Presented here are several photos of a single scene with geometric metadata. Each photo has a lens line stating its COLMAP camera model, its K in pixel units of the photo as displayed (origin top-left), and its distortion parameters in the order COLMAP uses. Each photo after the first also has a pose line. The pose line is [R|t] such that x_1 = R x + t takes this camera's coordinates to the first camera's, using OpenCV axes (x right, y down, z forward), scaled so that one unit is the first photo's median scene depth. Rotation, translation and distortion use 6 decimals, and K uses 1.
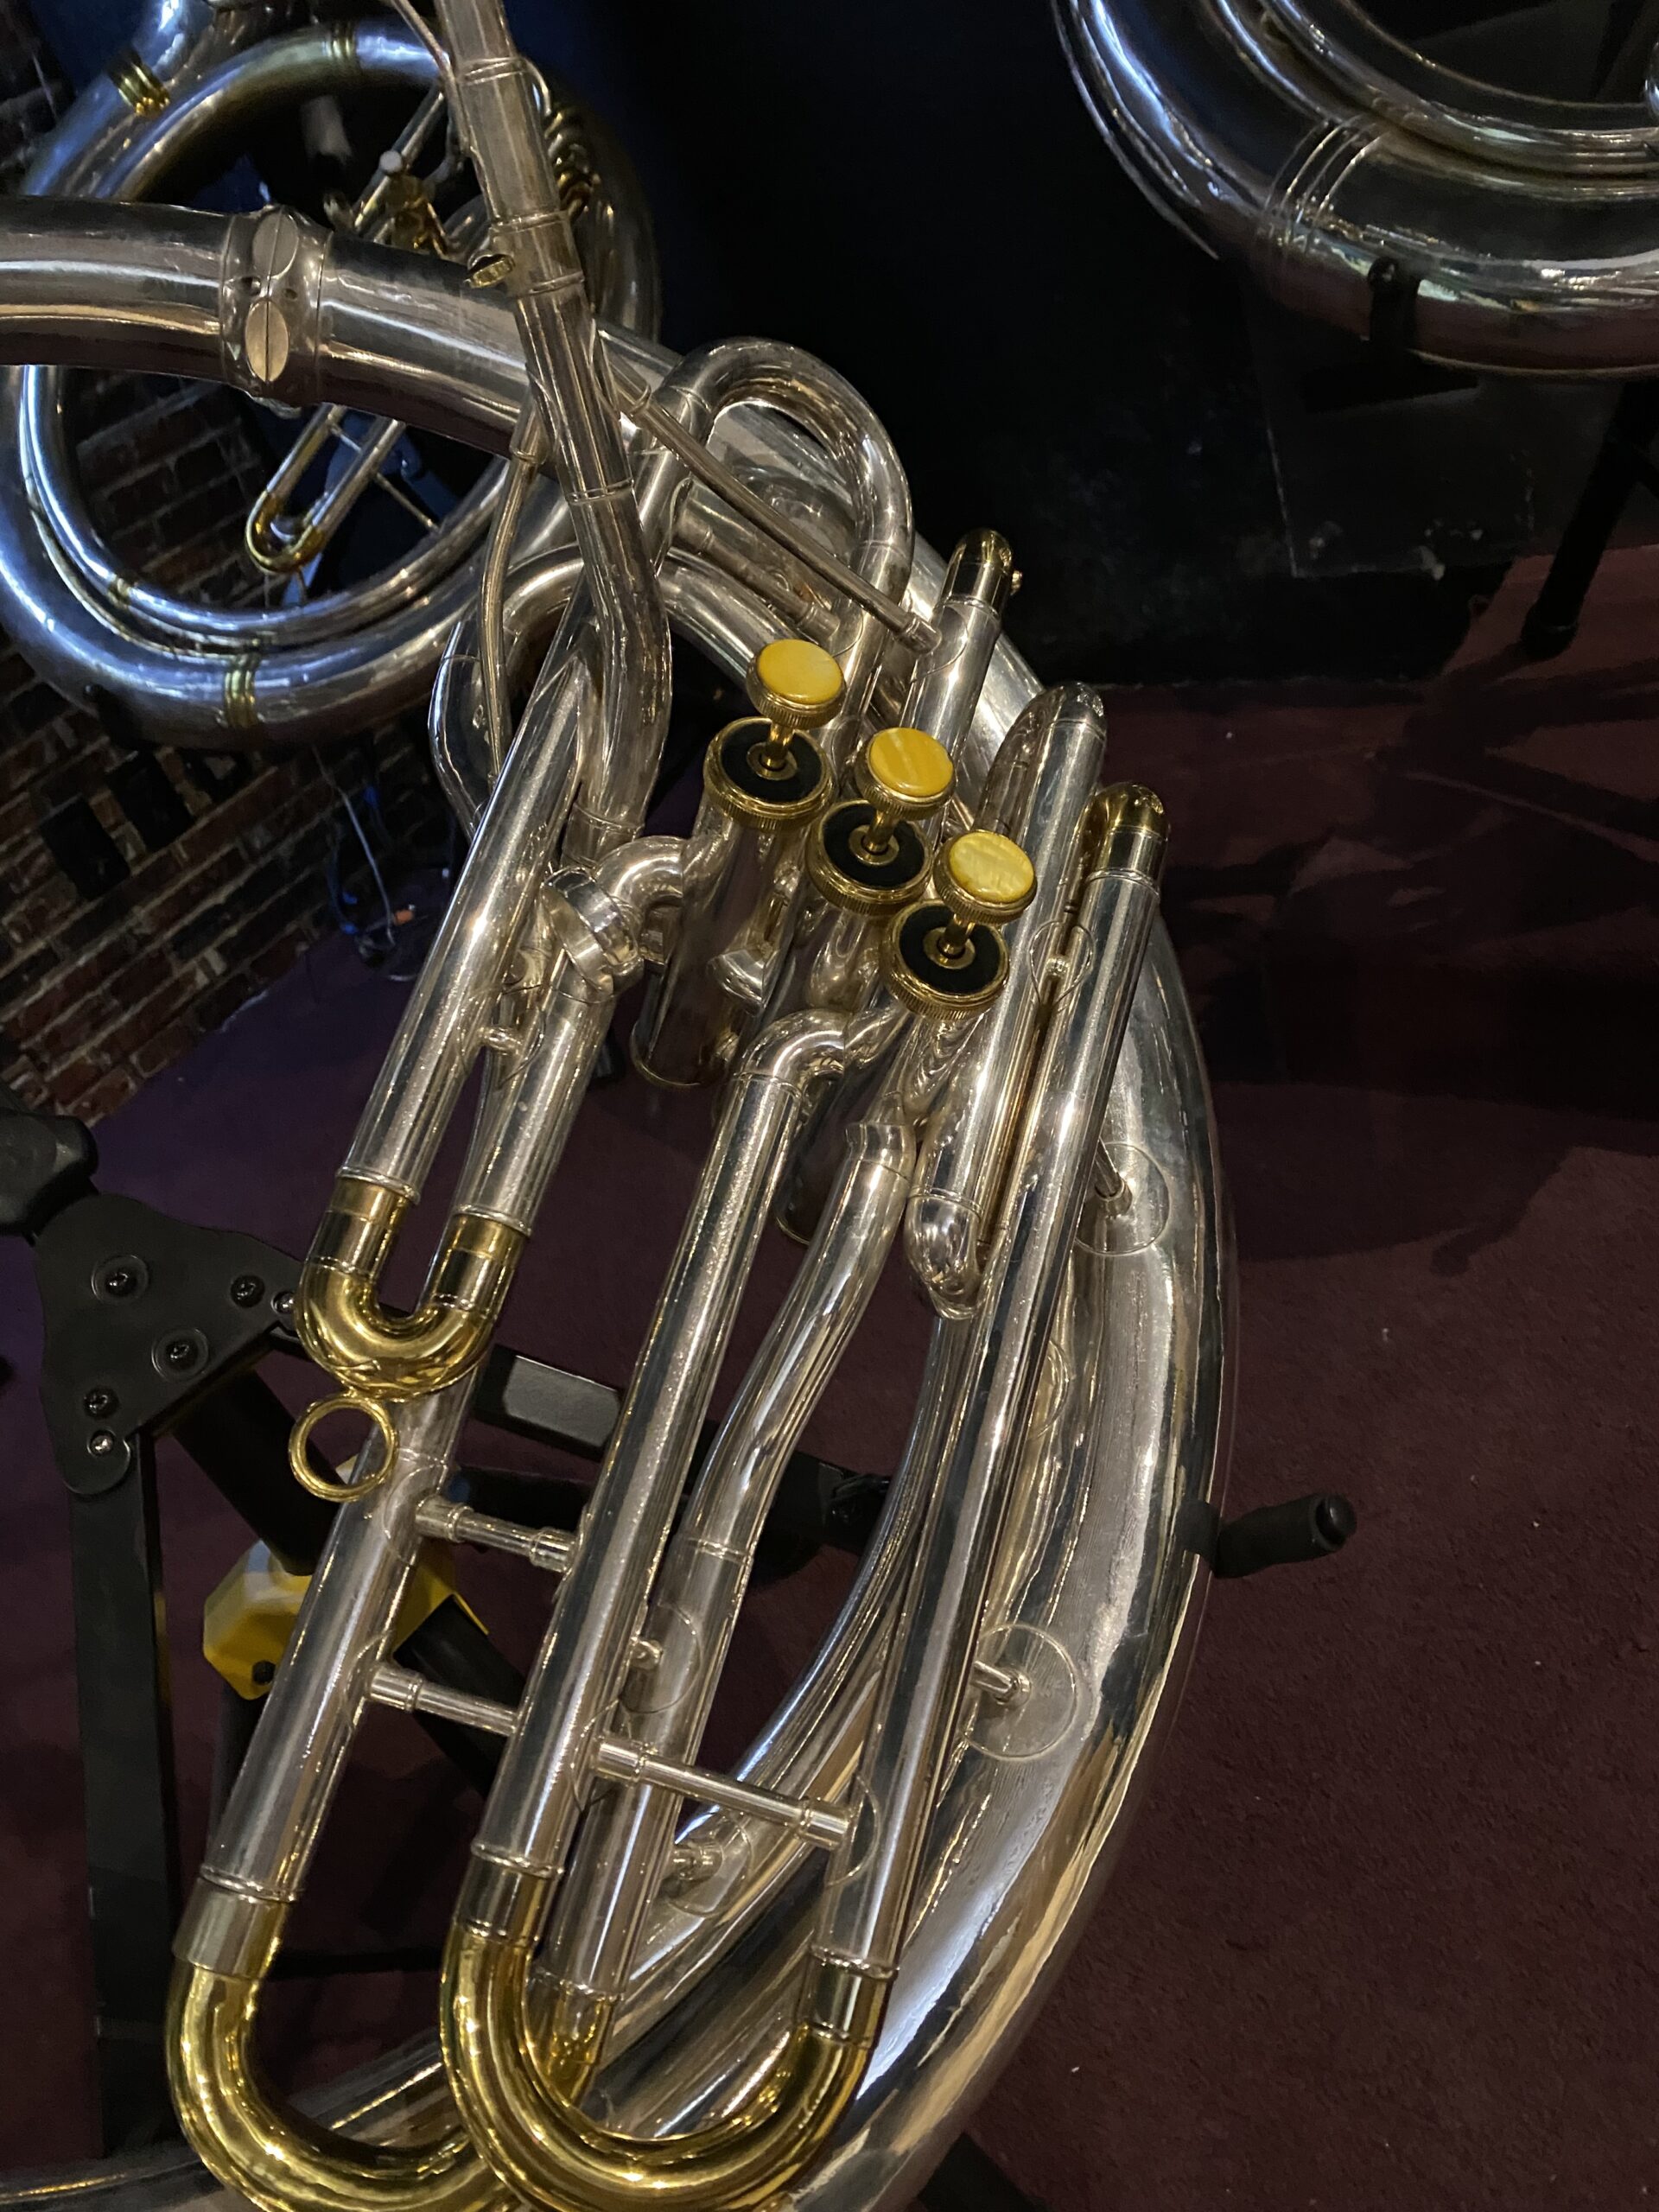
lens RADIAL K [[1701.3, 0, 840.1], [0, 1701.3, 1099.2], [0, 0, 1]] dist [0.026746, -0.023366]
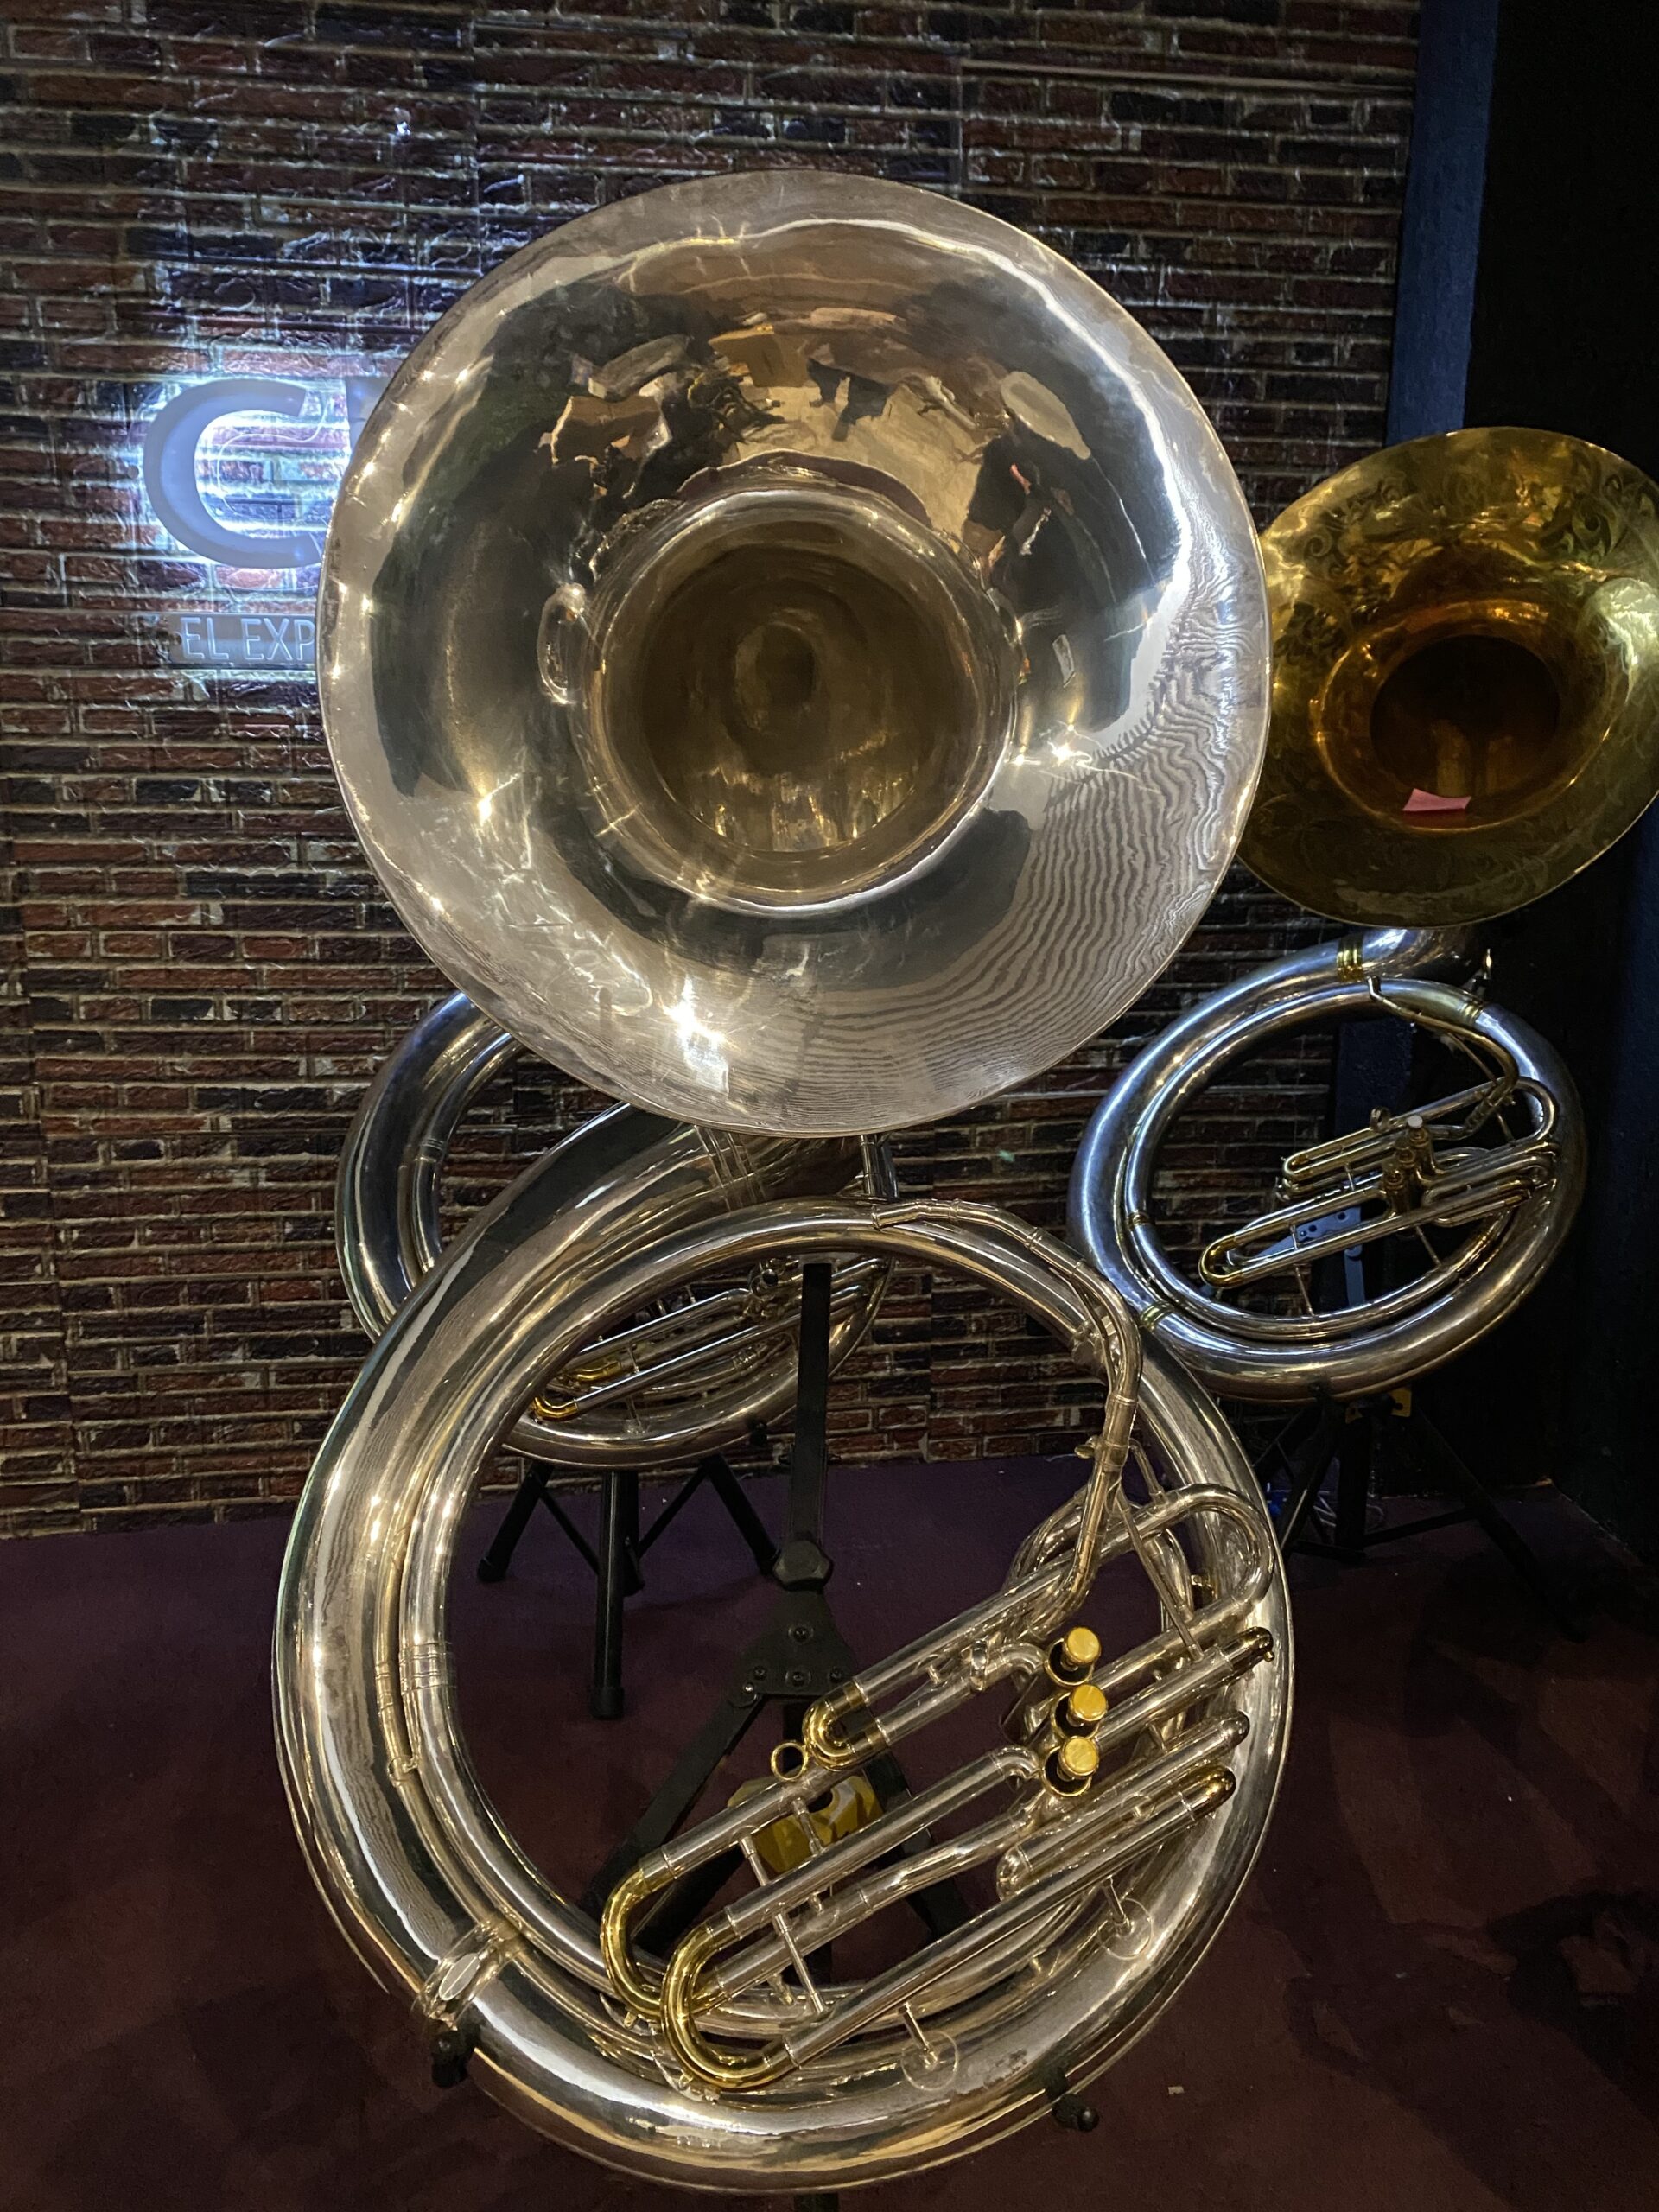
lens RADIAL K [[1689.4, 0, 839.2], [0, 1689.4, 1096.2], [0, 0, 1]] dist [0.014162, -0.005858]
pose [[0.673251, 0.485400, -0.557782, 0.151923], [-0.613619, 0.787671, -0.055191, -0.106768], [0.412559, 0.379423, 0.828150, -0.323385]]
